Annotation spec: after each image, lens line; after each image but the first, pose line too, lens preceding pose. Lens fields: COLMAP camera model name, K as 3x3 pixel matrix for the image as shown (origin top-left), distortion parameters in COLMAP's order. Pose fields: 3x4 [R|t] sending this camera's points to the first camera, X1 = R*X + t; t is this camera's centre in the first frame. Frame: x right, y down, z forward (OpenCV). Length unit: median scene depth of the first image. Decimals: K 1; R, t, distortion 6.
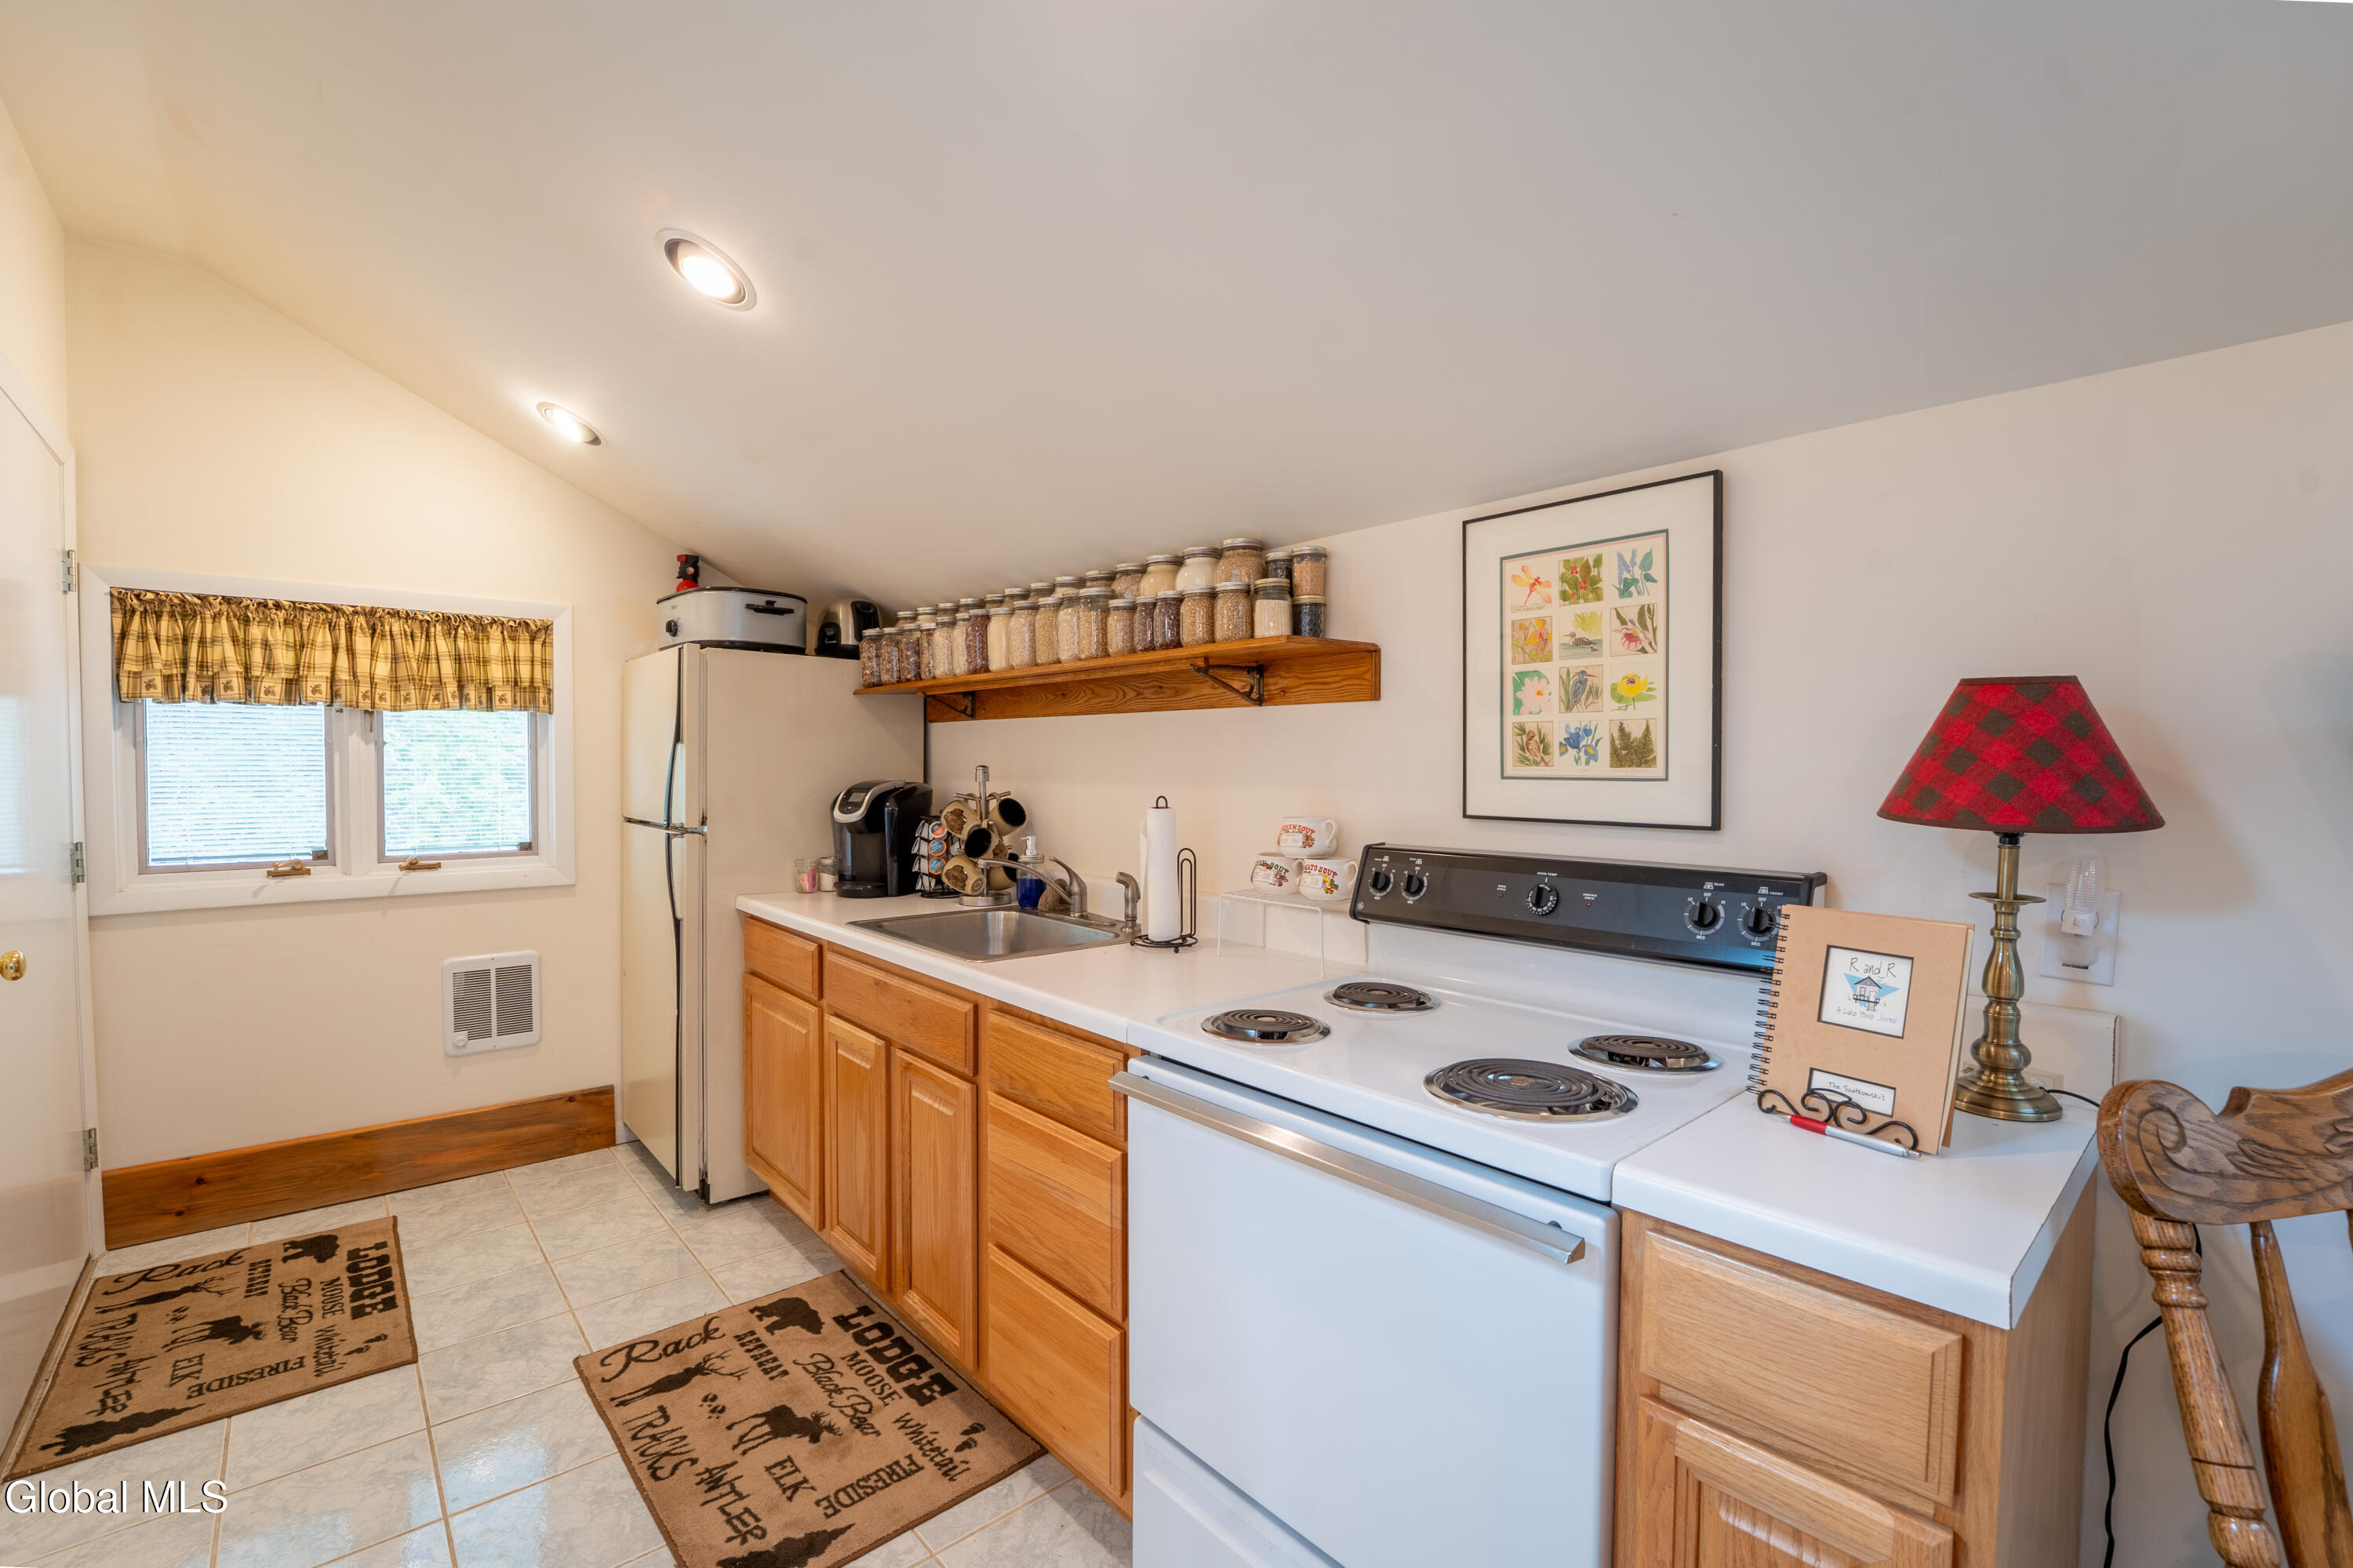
lens RADIAL K [[1006.8, 0, 1177.7], [0, 1006.8, 788.0], [0, 0, 1]] dist [-0.025026, 0.000580]
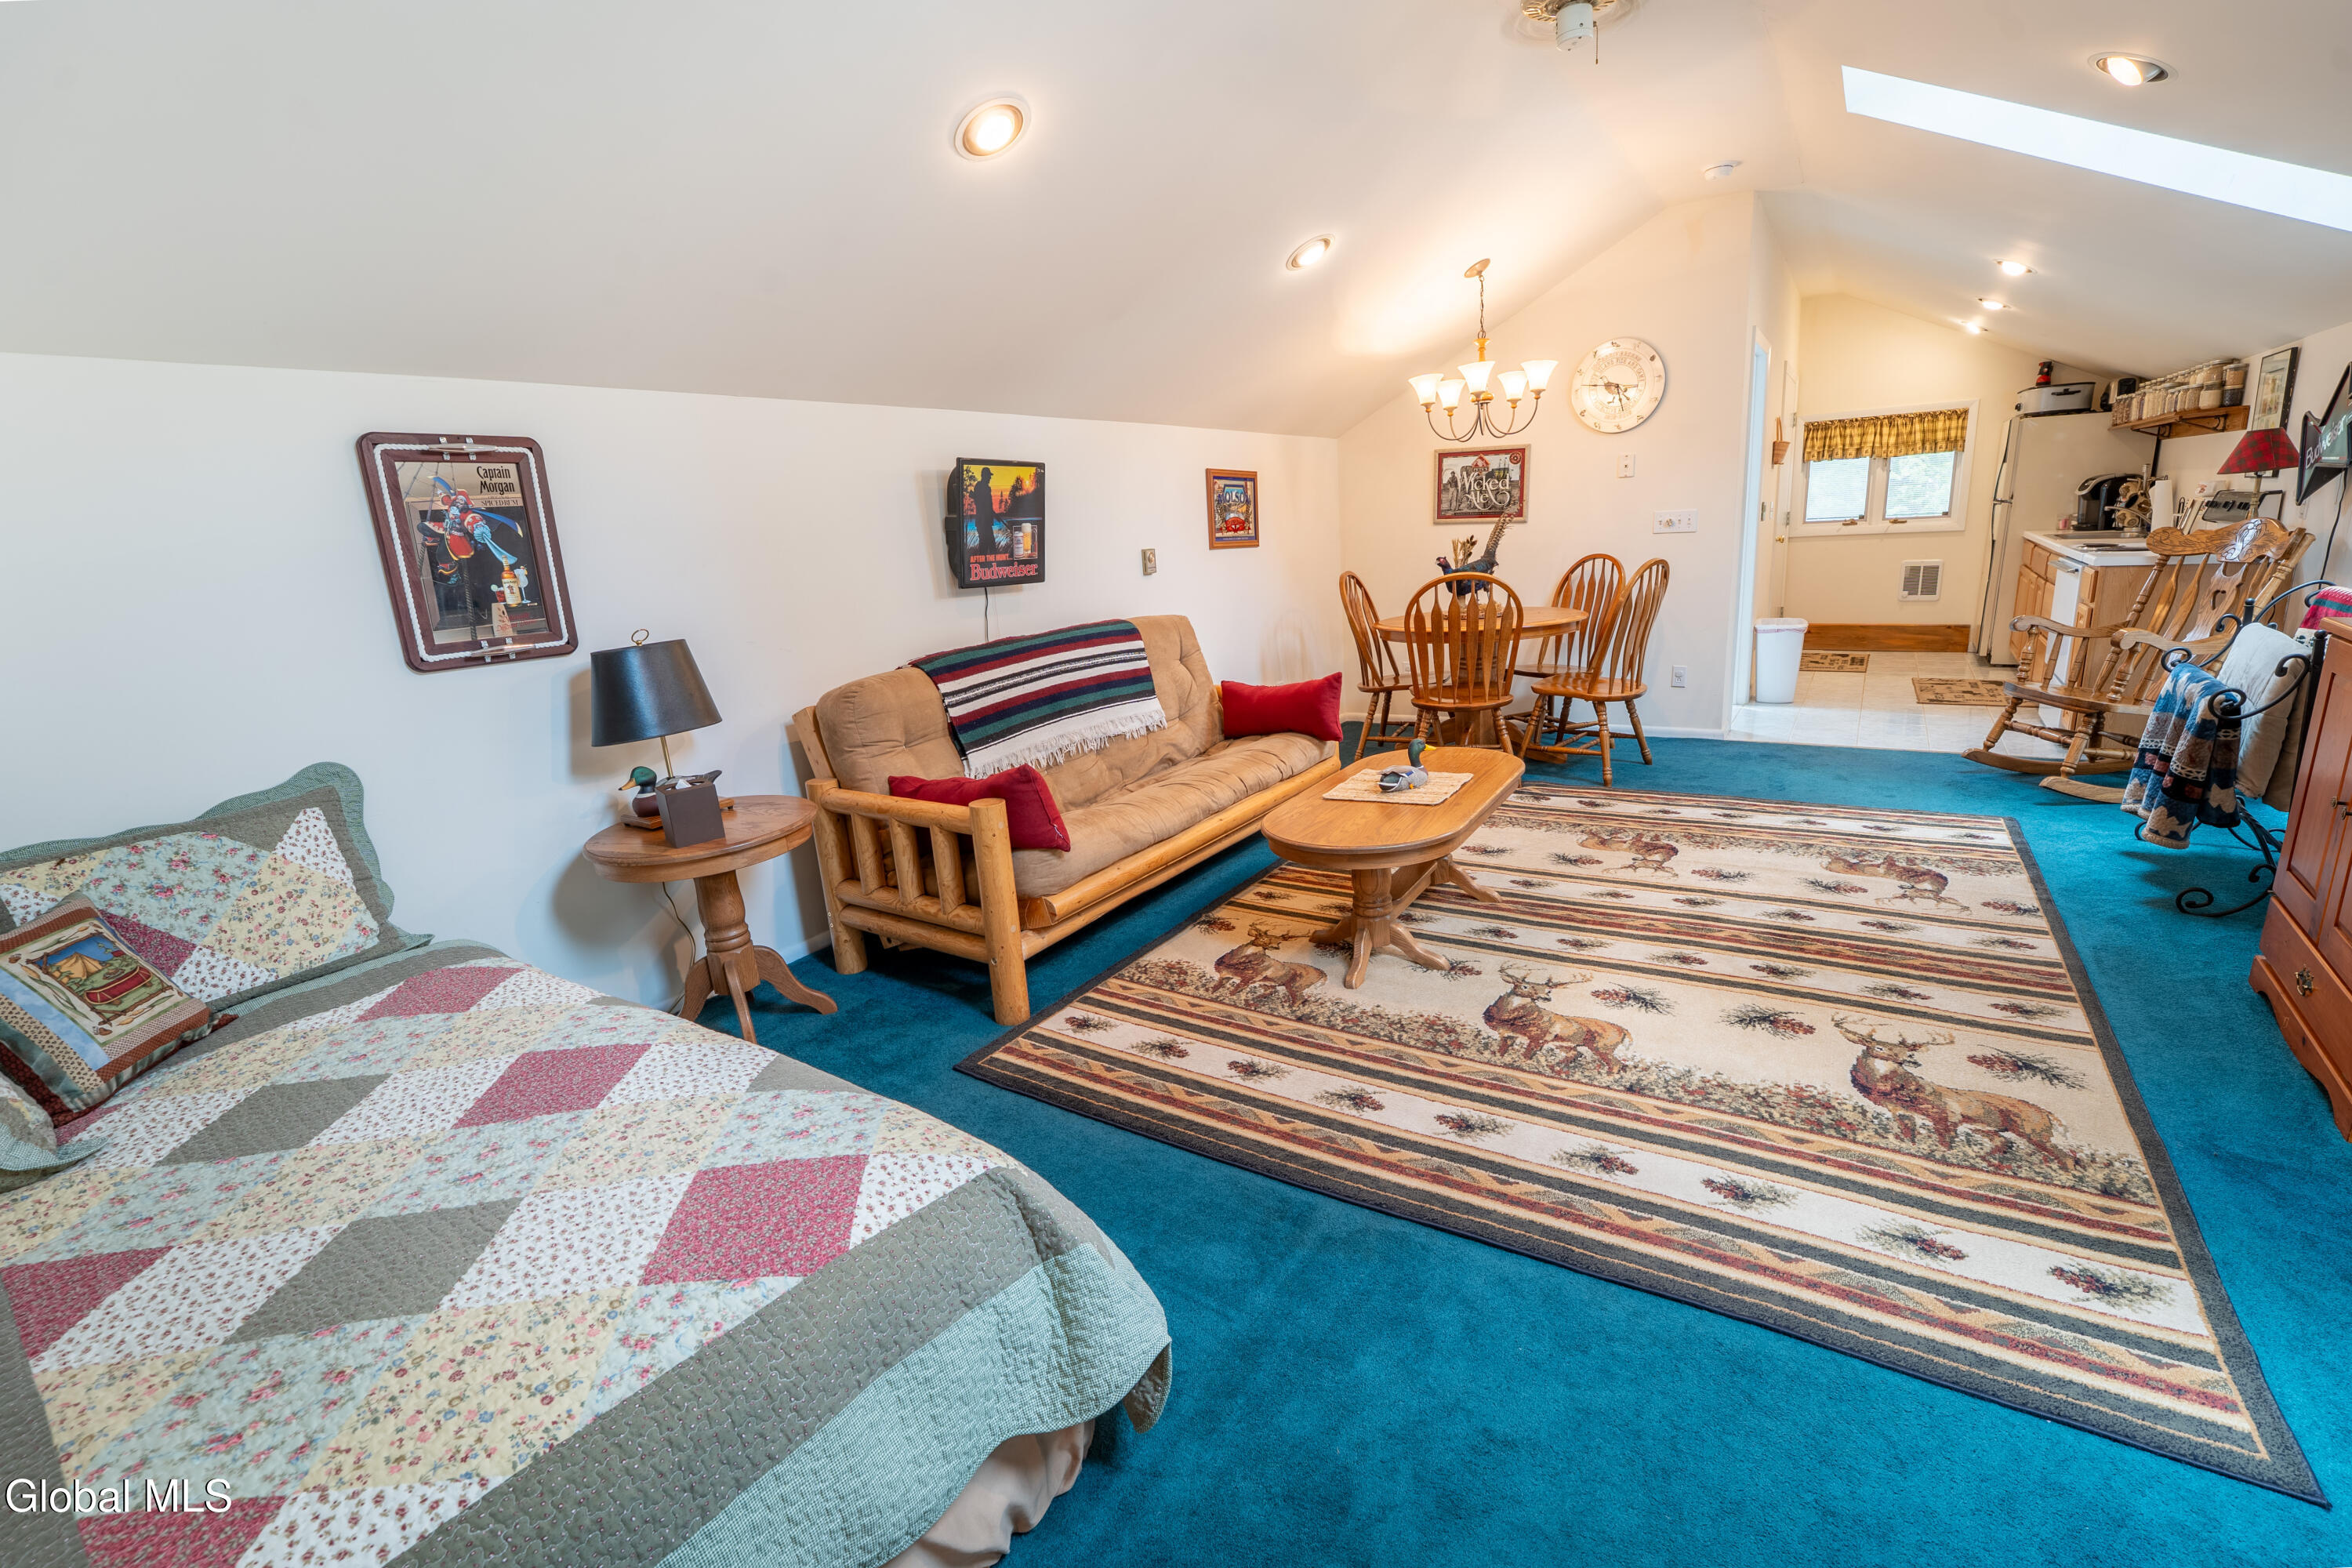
lens RADIAL K [[1006.3, 0, 1177.2], [0, 1006.3, 788.0], [0, 0, 1]] dist [-0.025026, 0.000580]
pose [[0.244574, 0.225639, -0.943011, 1.424511], [0.045330, 0.968823, 0.243571, 0.043347], [0.968570, -0.102318, 0.226721, -1.526477]]
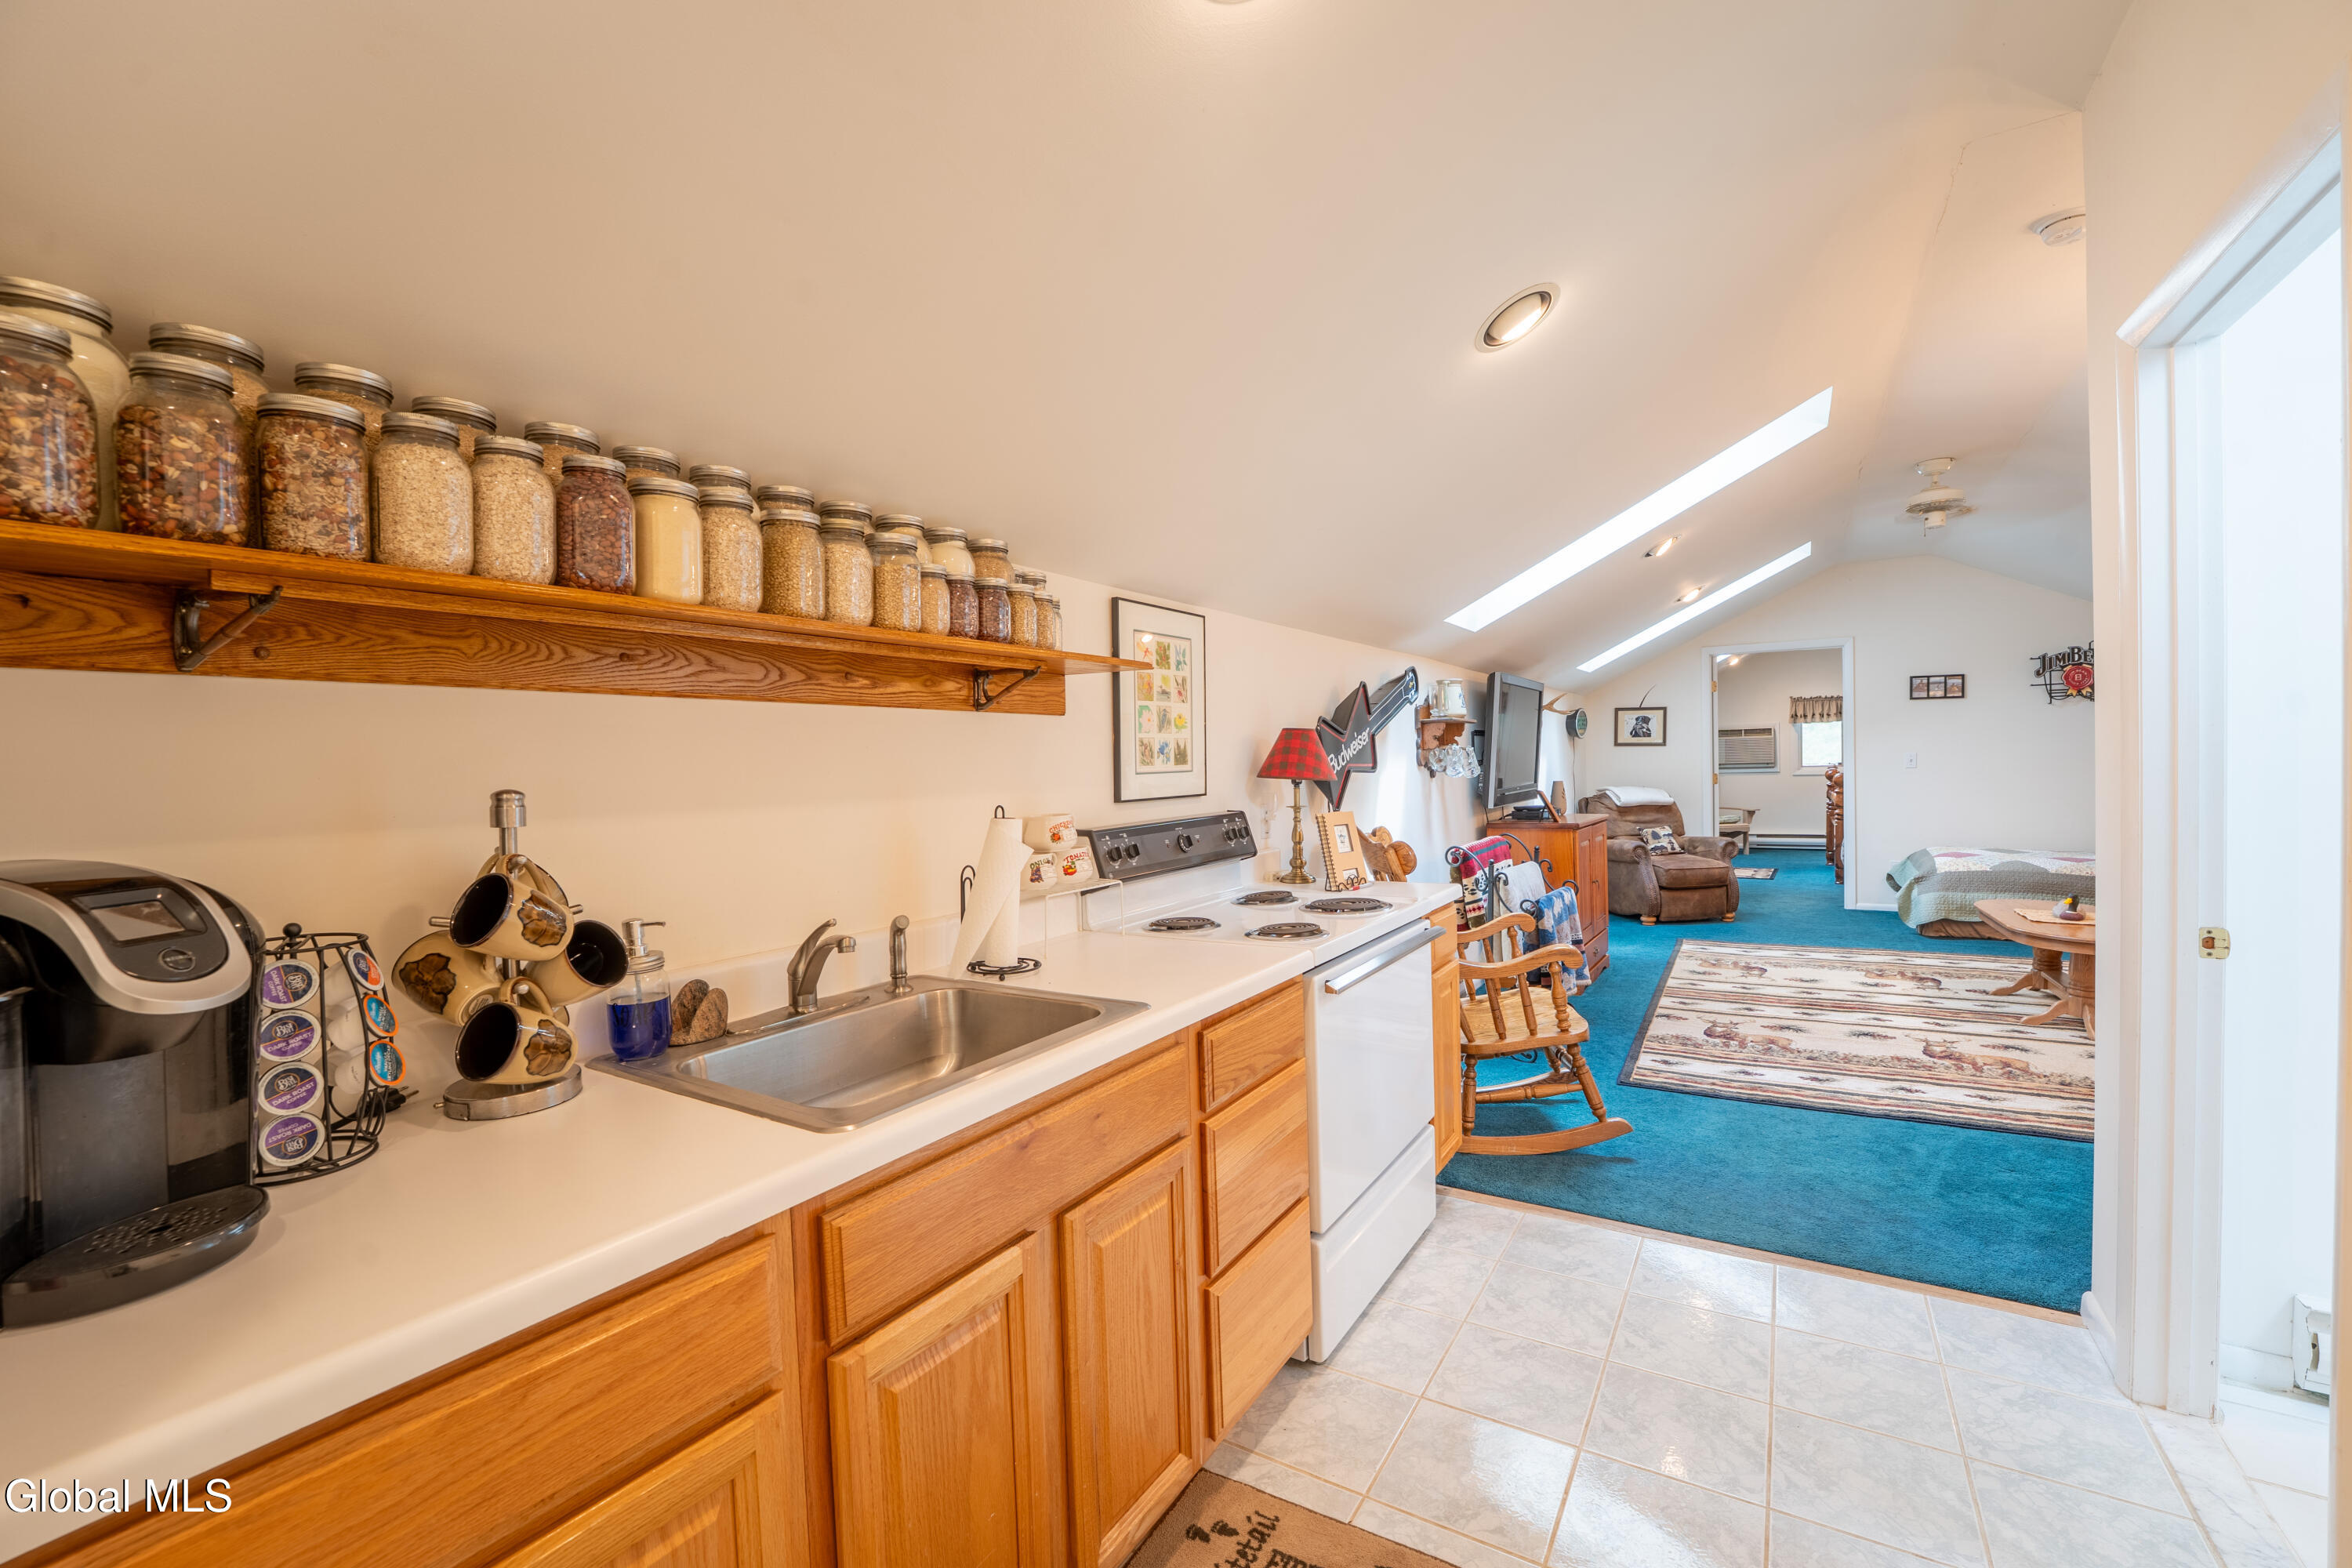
lens RADIAL K [[958.9, 0, 1165.6], [0, 958.9, 783.7], [0, 0, 1]] dist [-0.031193, -0.000092]
pose [[-0.267486, -0.014174, 0.963457, -0.676846], [0.052943, 0.998165, 0.029383, -0.021980], [-0.962106, 0.058868, -0.266245, 0.836835]]
